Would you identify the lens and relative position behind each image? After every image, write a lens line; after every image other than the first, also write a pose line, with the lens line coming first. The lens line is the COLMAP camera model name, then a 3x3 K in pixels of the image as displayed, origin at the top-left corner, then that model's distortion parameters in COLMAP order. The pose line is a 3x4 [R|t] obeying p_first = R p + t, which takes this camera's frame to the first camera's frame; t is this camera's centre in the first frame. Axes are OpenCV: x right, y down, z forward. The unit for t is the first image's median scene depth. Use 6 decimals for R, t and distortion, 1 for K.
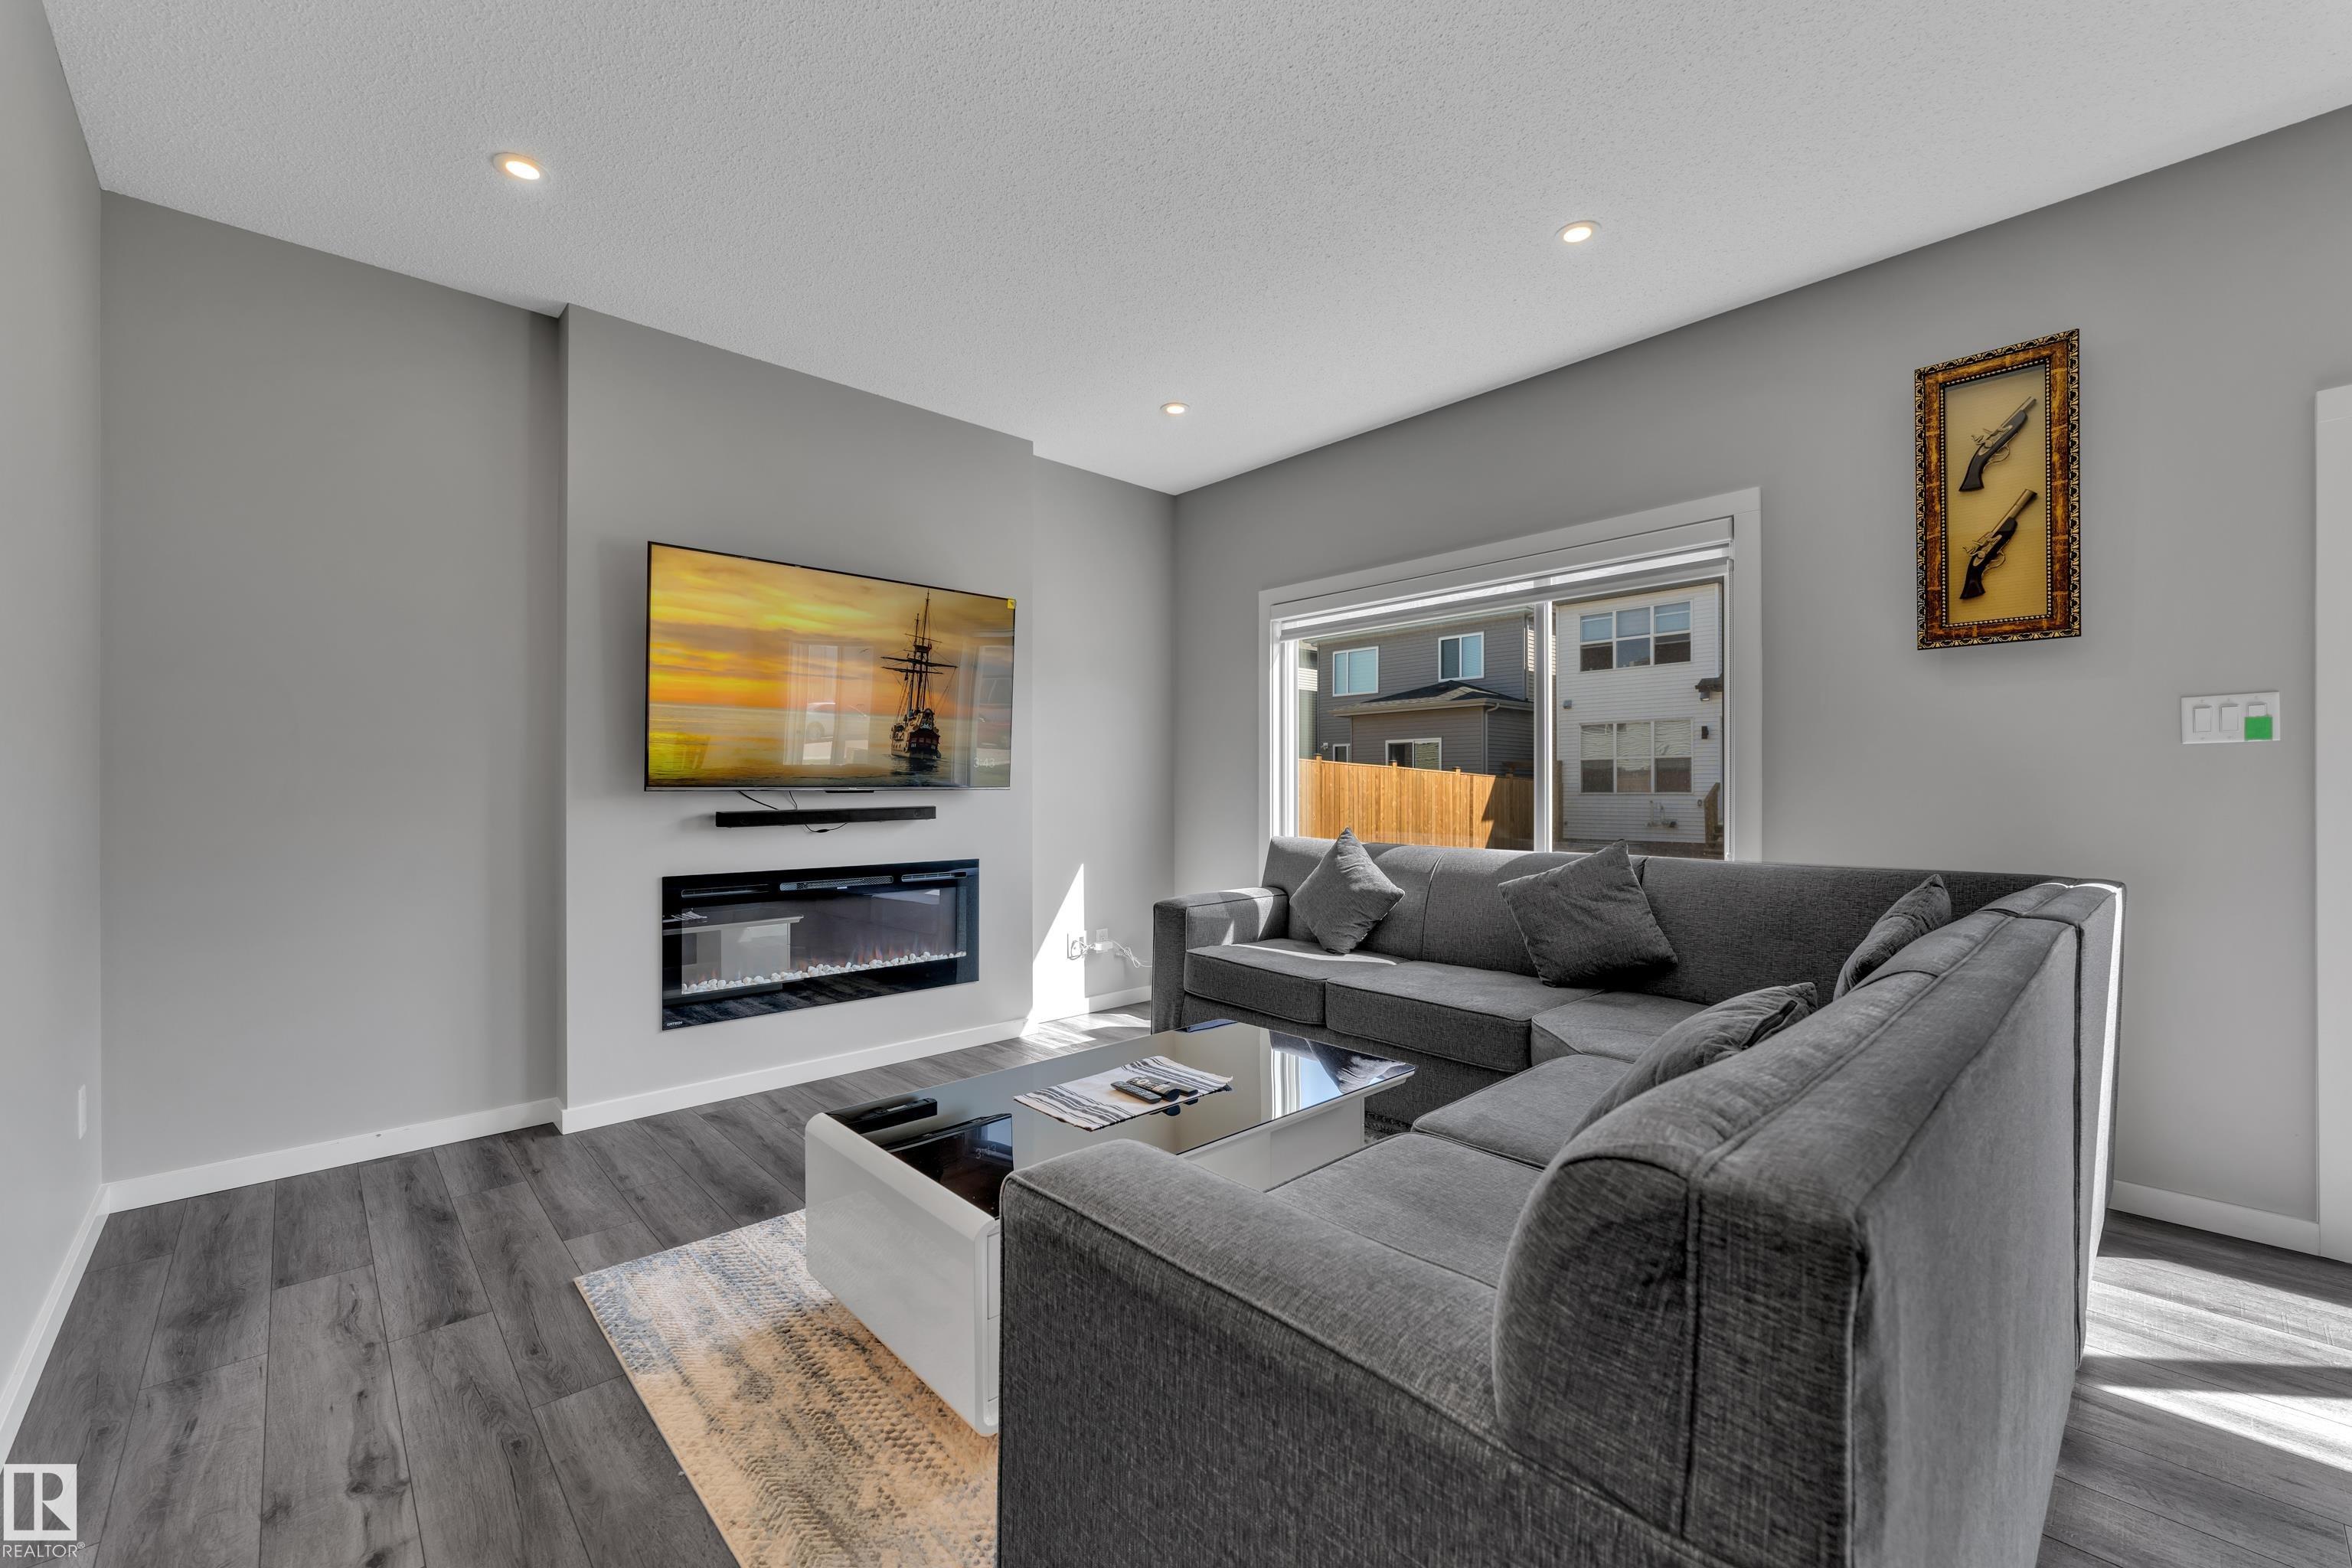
lens RADIAL K [[957.2, 0, 1172.7], [0, 957.2, 787.9], [0, 0, 1]] dist [-0.007171, 0.000855]
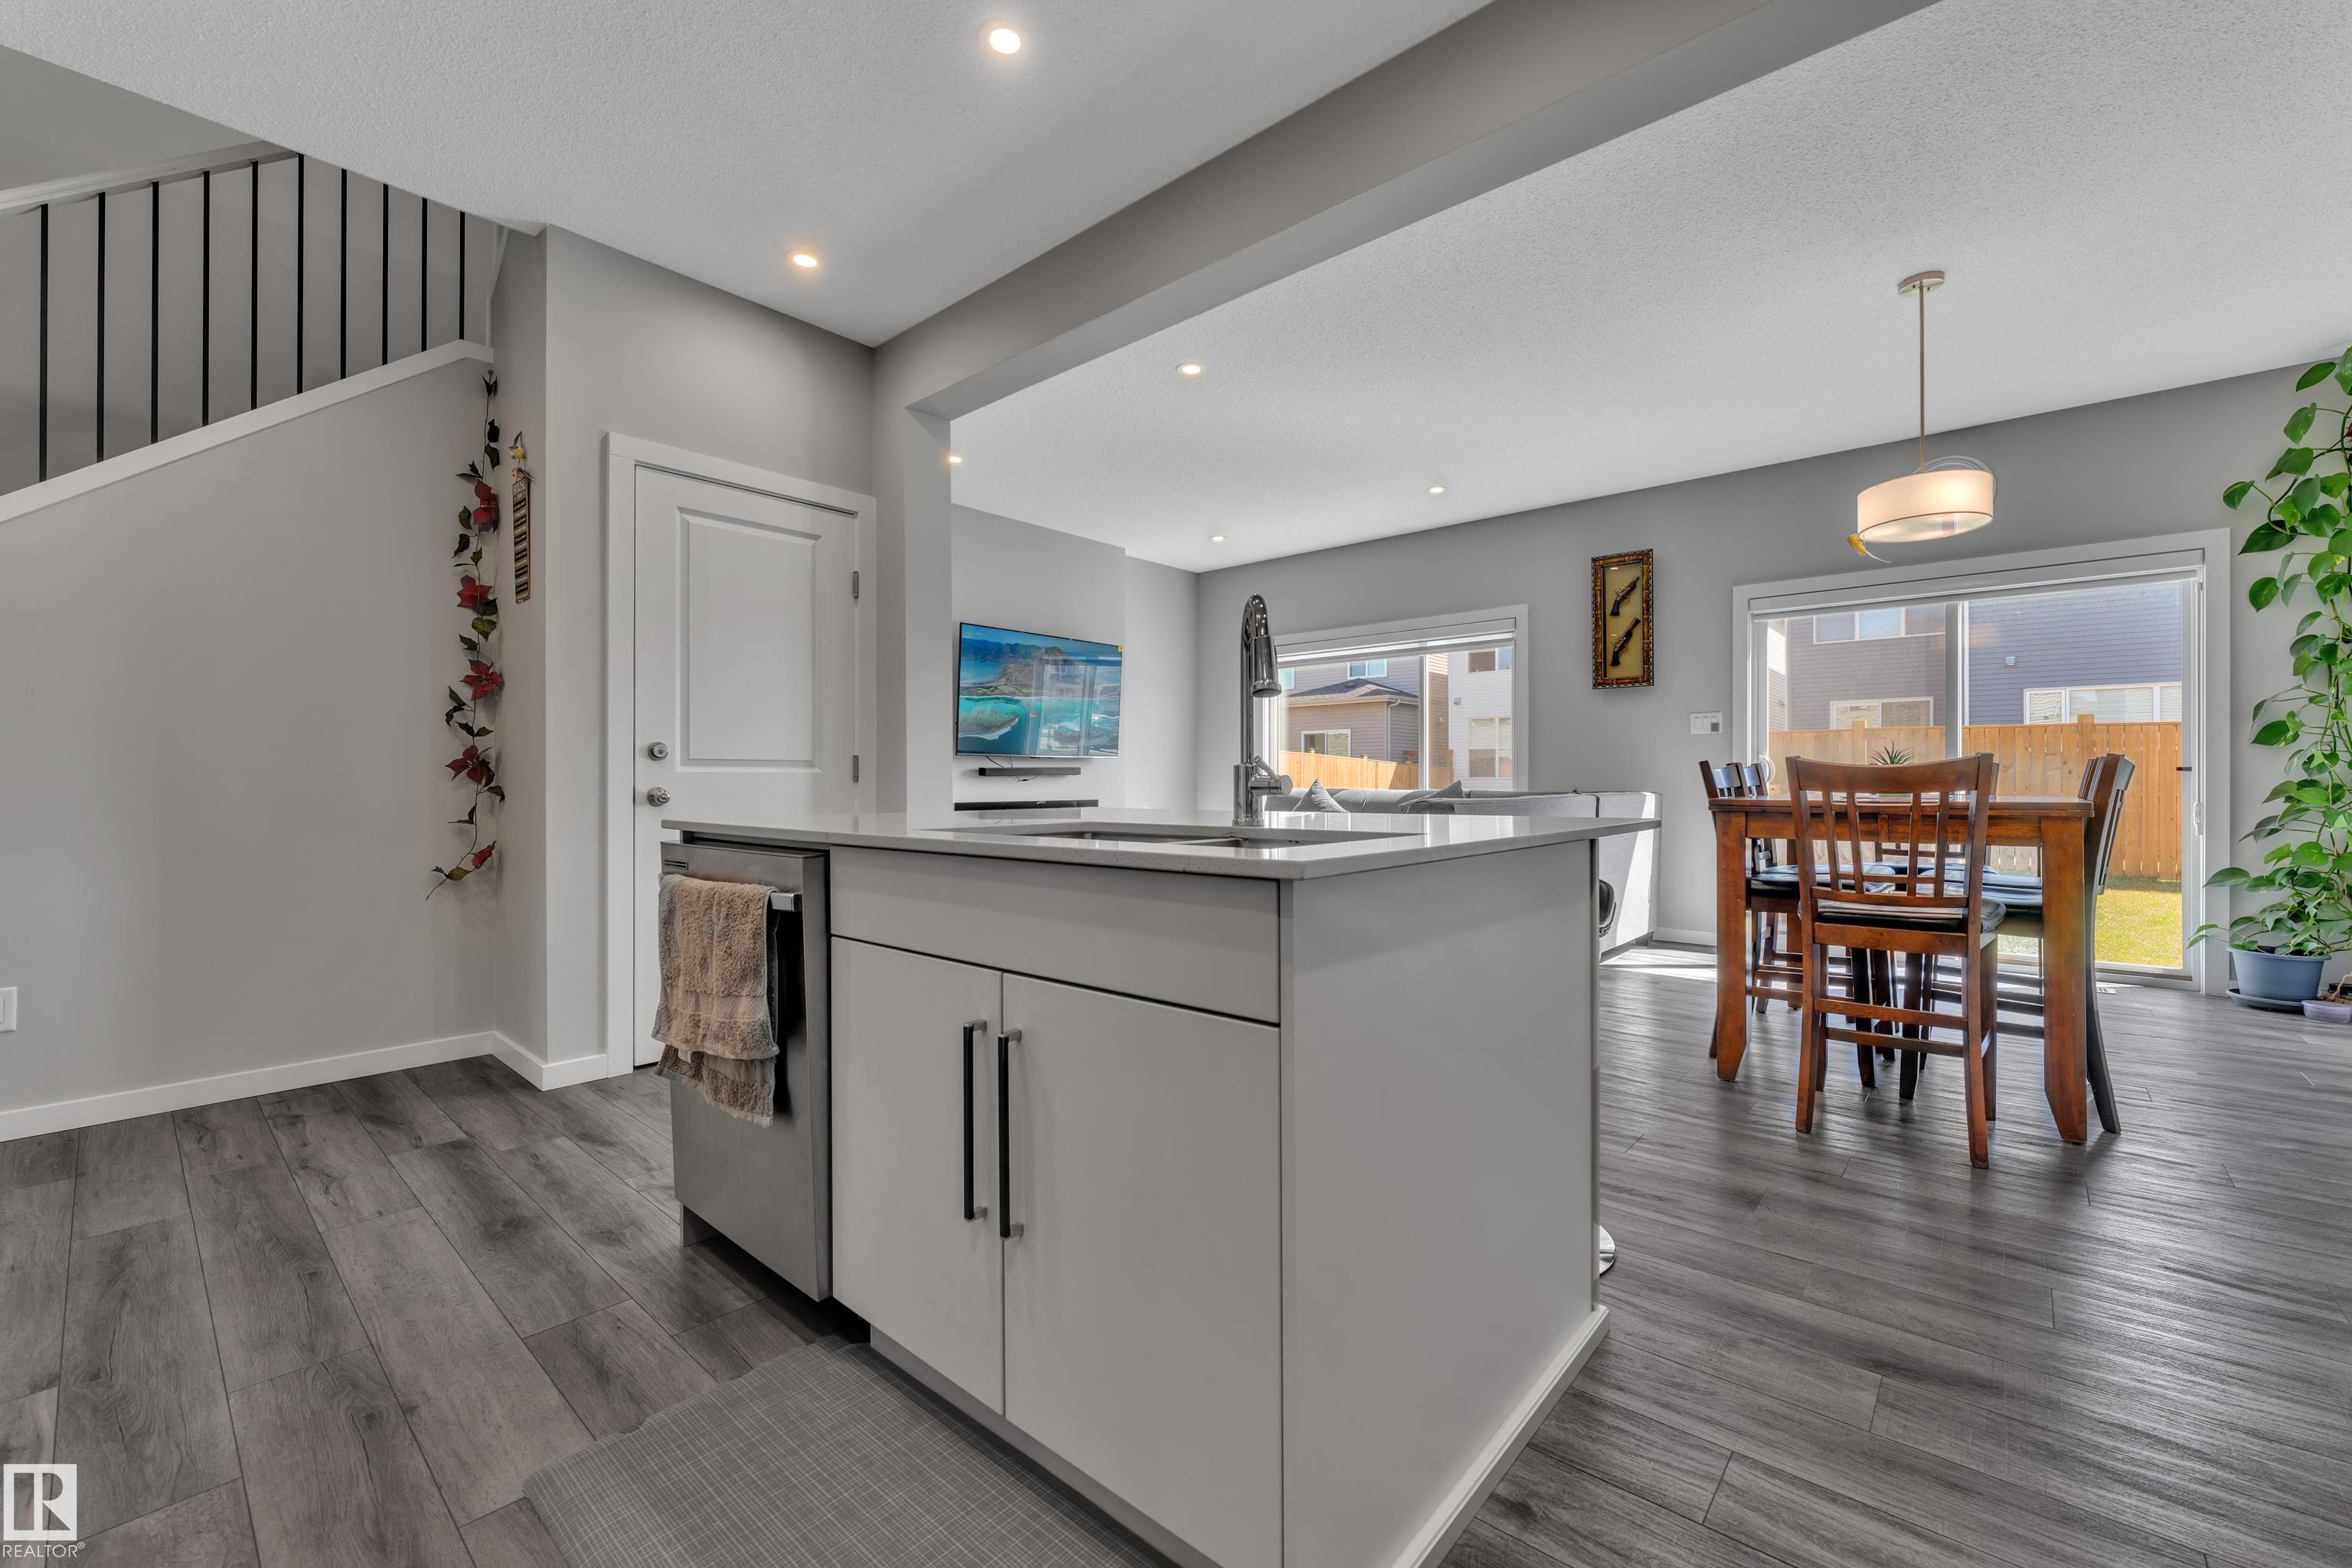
lens RADIAL K [[965.9, 0, 1166.8], [0, 965.9, 775.1], [0, 0, 1]] dist [-0.003989, -0.000178]
pose [[0.995763, 0.002107, 0.091931, -0.371117], [-0.001801, 0.999993, -0.003418, 0.057223], [-0.091938, 0.003237, 0.995759, -1.087958]]
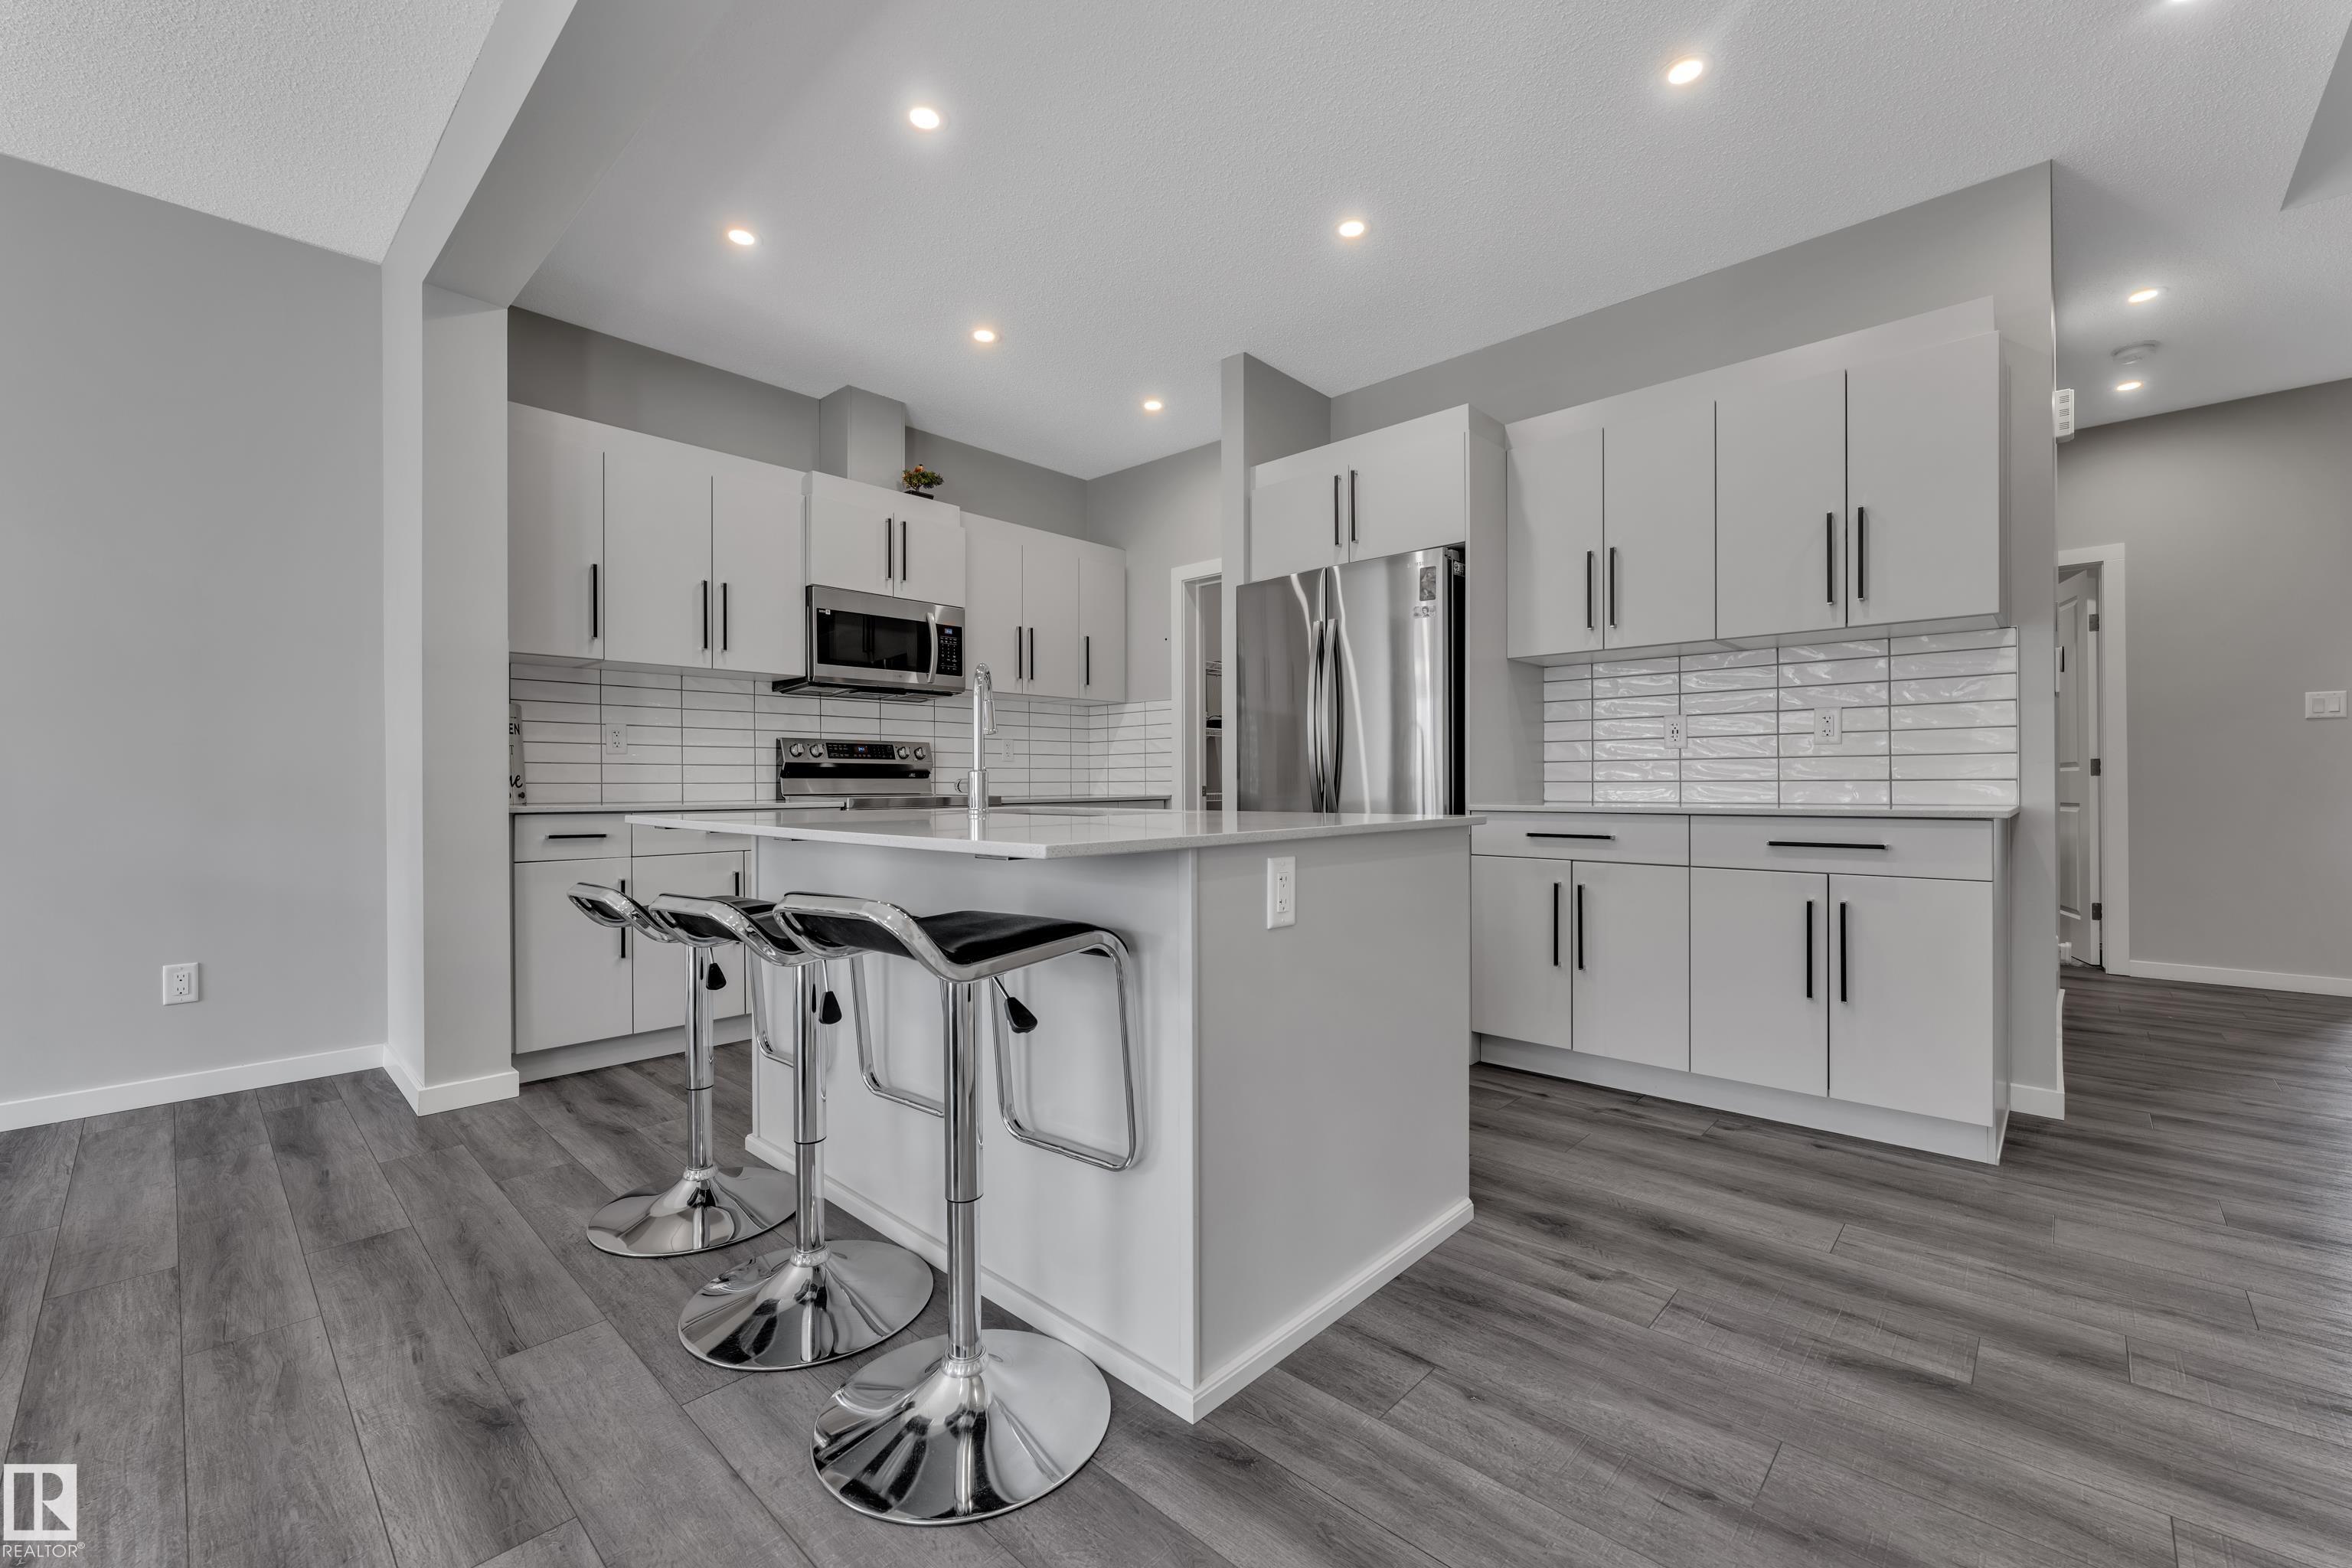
lens RADIAL K [[957.2, 0, 1172.7], [0, 957.2, 787.9], [0, 0, 1]] dist [-0.007171, 0.000855]
pose [[-0.997866, 0.007458, -0.064866, -0.382693], [0.007372, 0.999972, 0.001558, 0.063384], [0.064876, 0.001076, -0.997893, 0.497117]]
